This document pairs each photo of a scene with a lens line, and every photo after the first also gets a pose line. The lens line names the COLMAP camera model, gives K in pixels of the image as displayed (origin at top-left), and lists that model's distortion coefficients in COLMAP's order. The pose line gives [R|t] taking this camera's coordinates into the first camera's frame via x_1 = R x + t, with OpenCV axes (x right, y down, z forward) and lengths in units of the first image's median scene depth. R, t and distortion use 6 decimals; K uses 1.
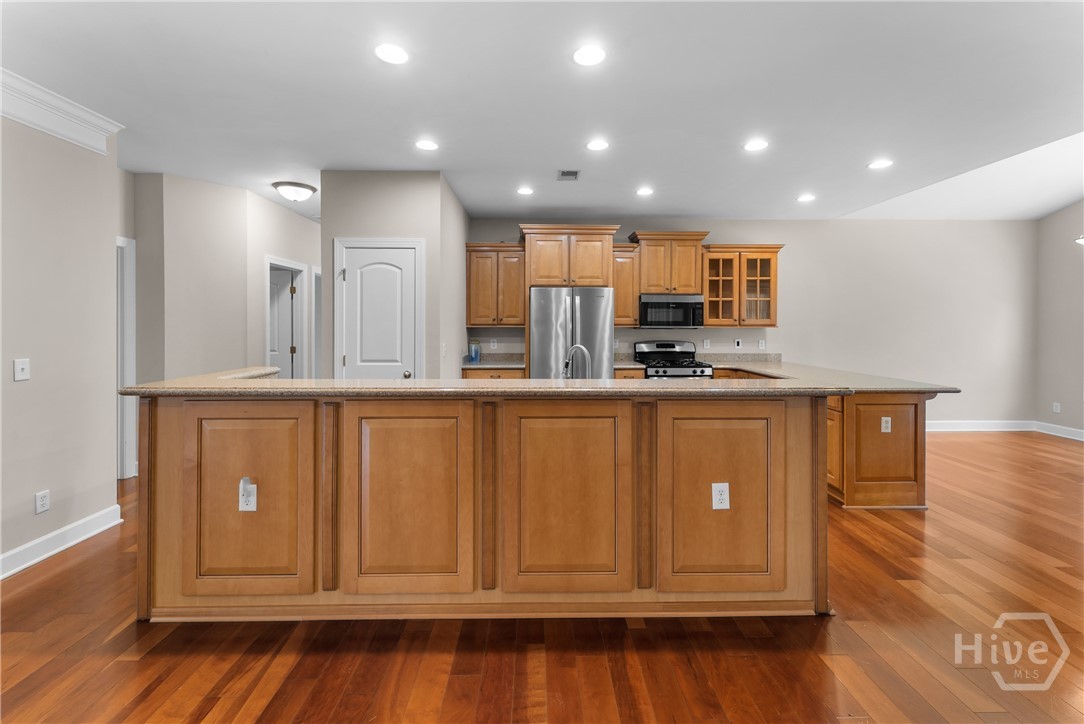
lens RADIAL K [[442.5, 0, 547.2], [0, 442.5, 321.7], [0, 0, 1]] dist [0.001229, -0.001096]
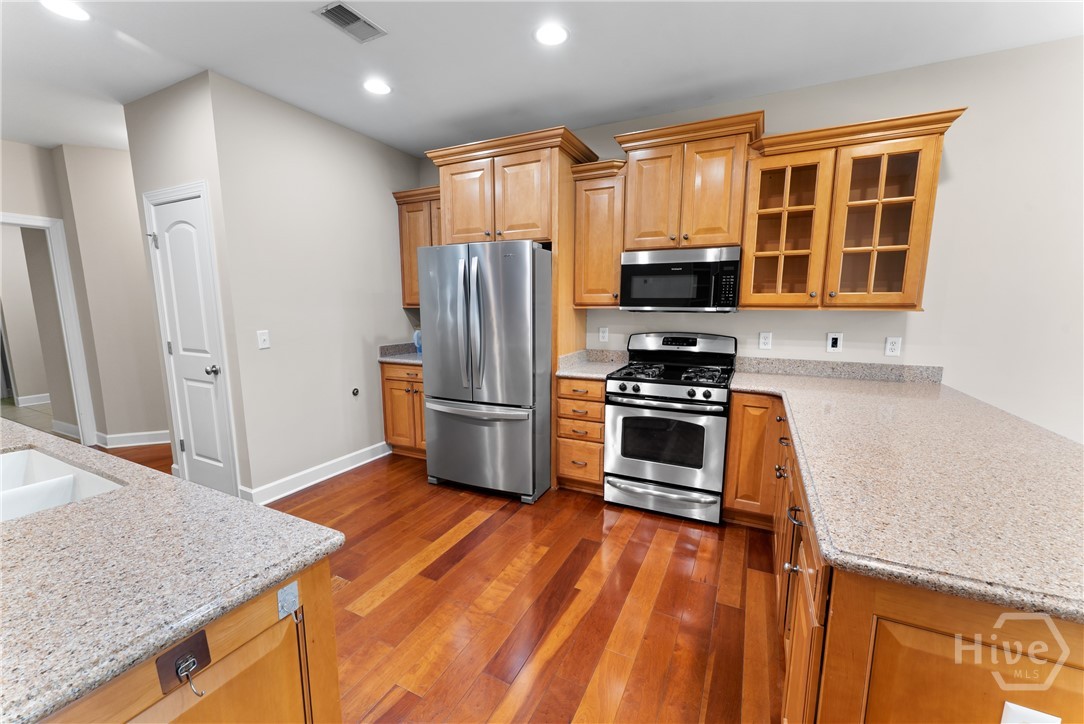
lens RADIAL K [[442.5, 0, 542.0], [0, 442.5, 366.1], [0, 0, 1]] dist [0.001229, -0.001096]
pose [[0.889071, 0.063729, -0.453311, 0.386080], [0.002797, 0.989487, 0.144593, 0.002388], [0.457760, -0.129821, 0.879546, 0.421586]]
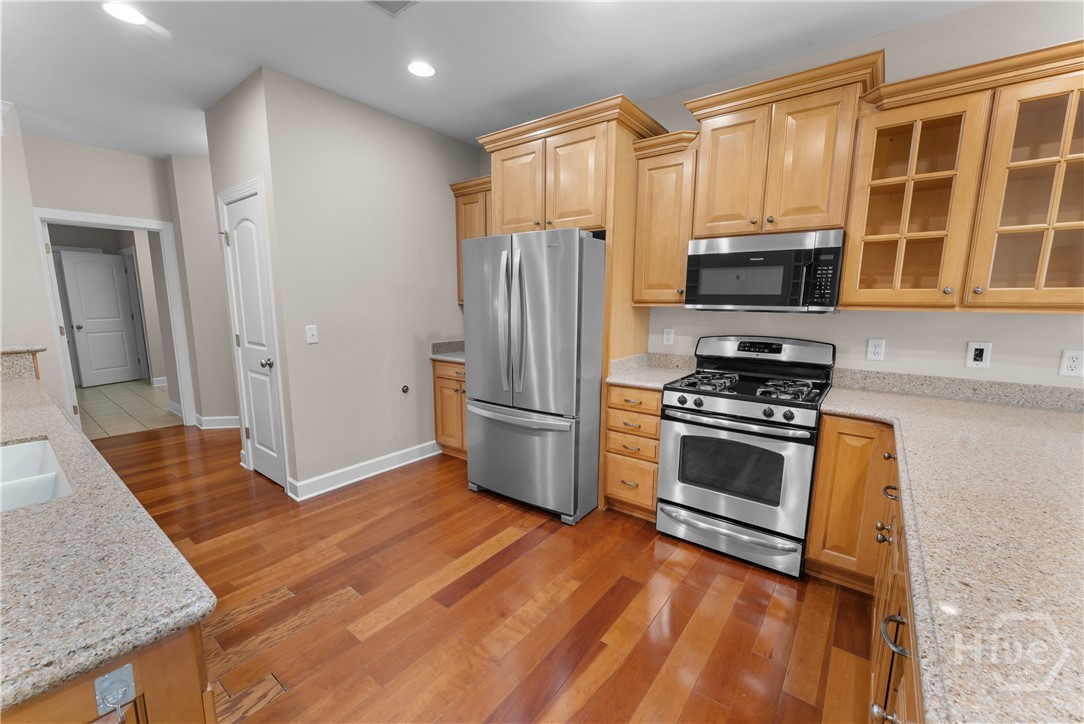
lens RADIAL K [[442.5, 0, 539.6], [0, 442.5, 367.0], [0, 0, 1]] dist [0.001229, -0.001096]
pose [[0.781200, 0.097759, -0.616579, 0.393585], [-0.002715, 0.988186, 0.153237, 0.003088], [0.624275, -0.118035, 0.772236, 0.497659]]
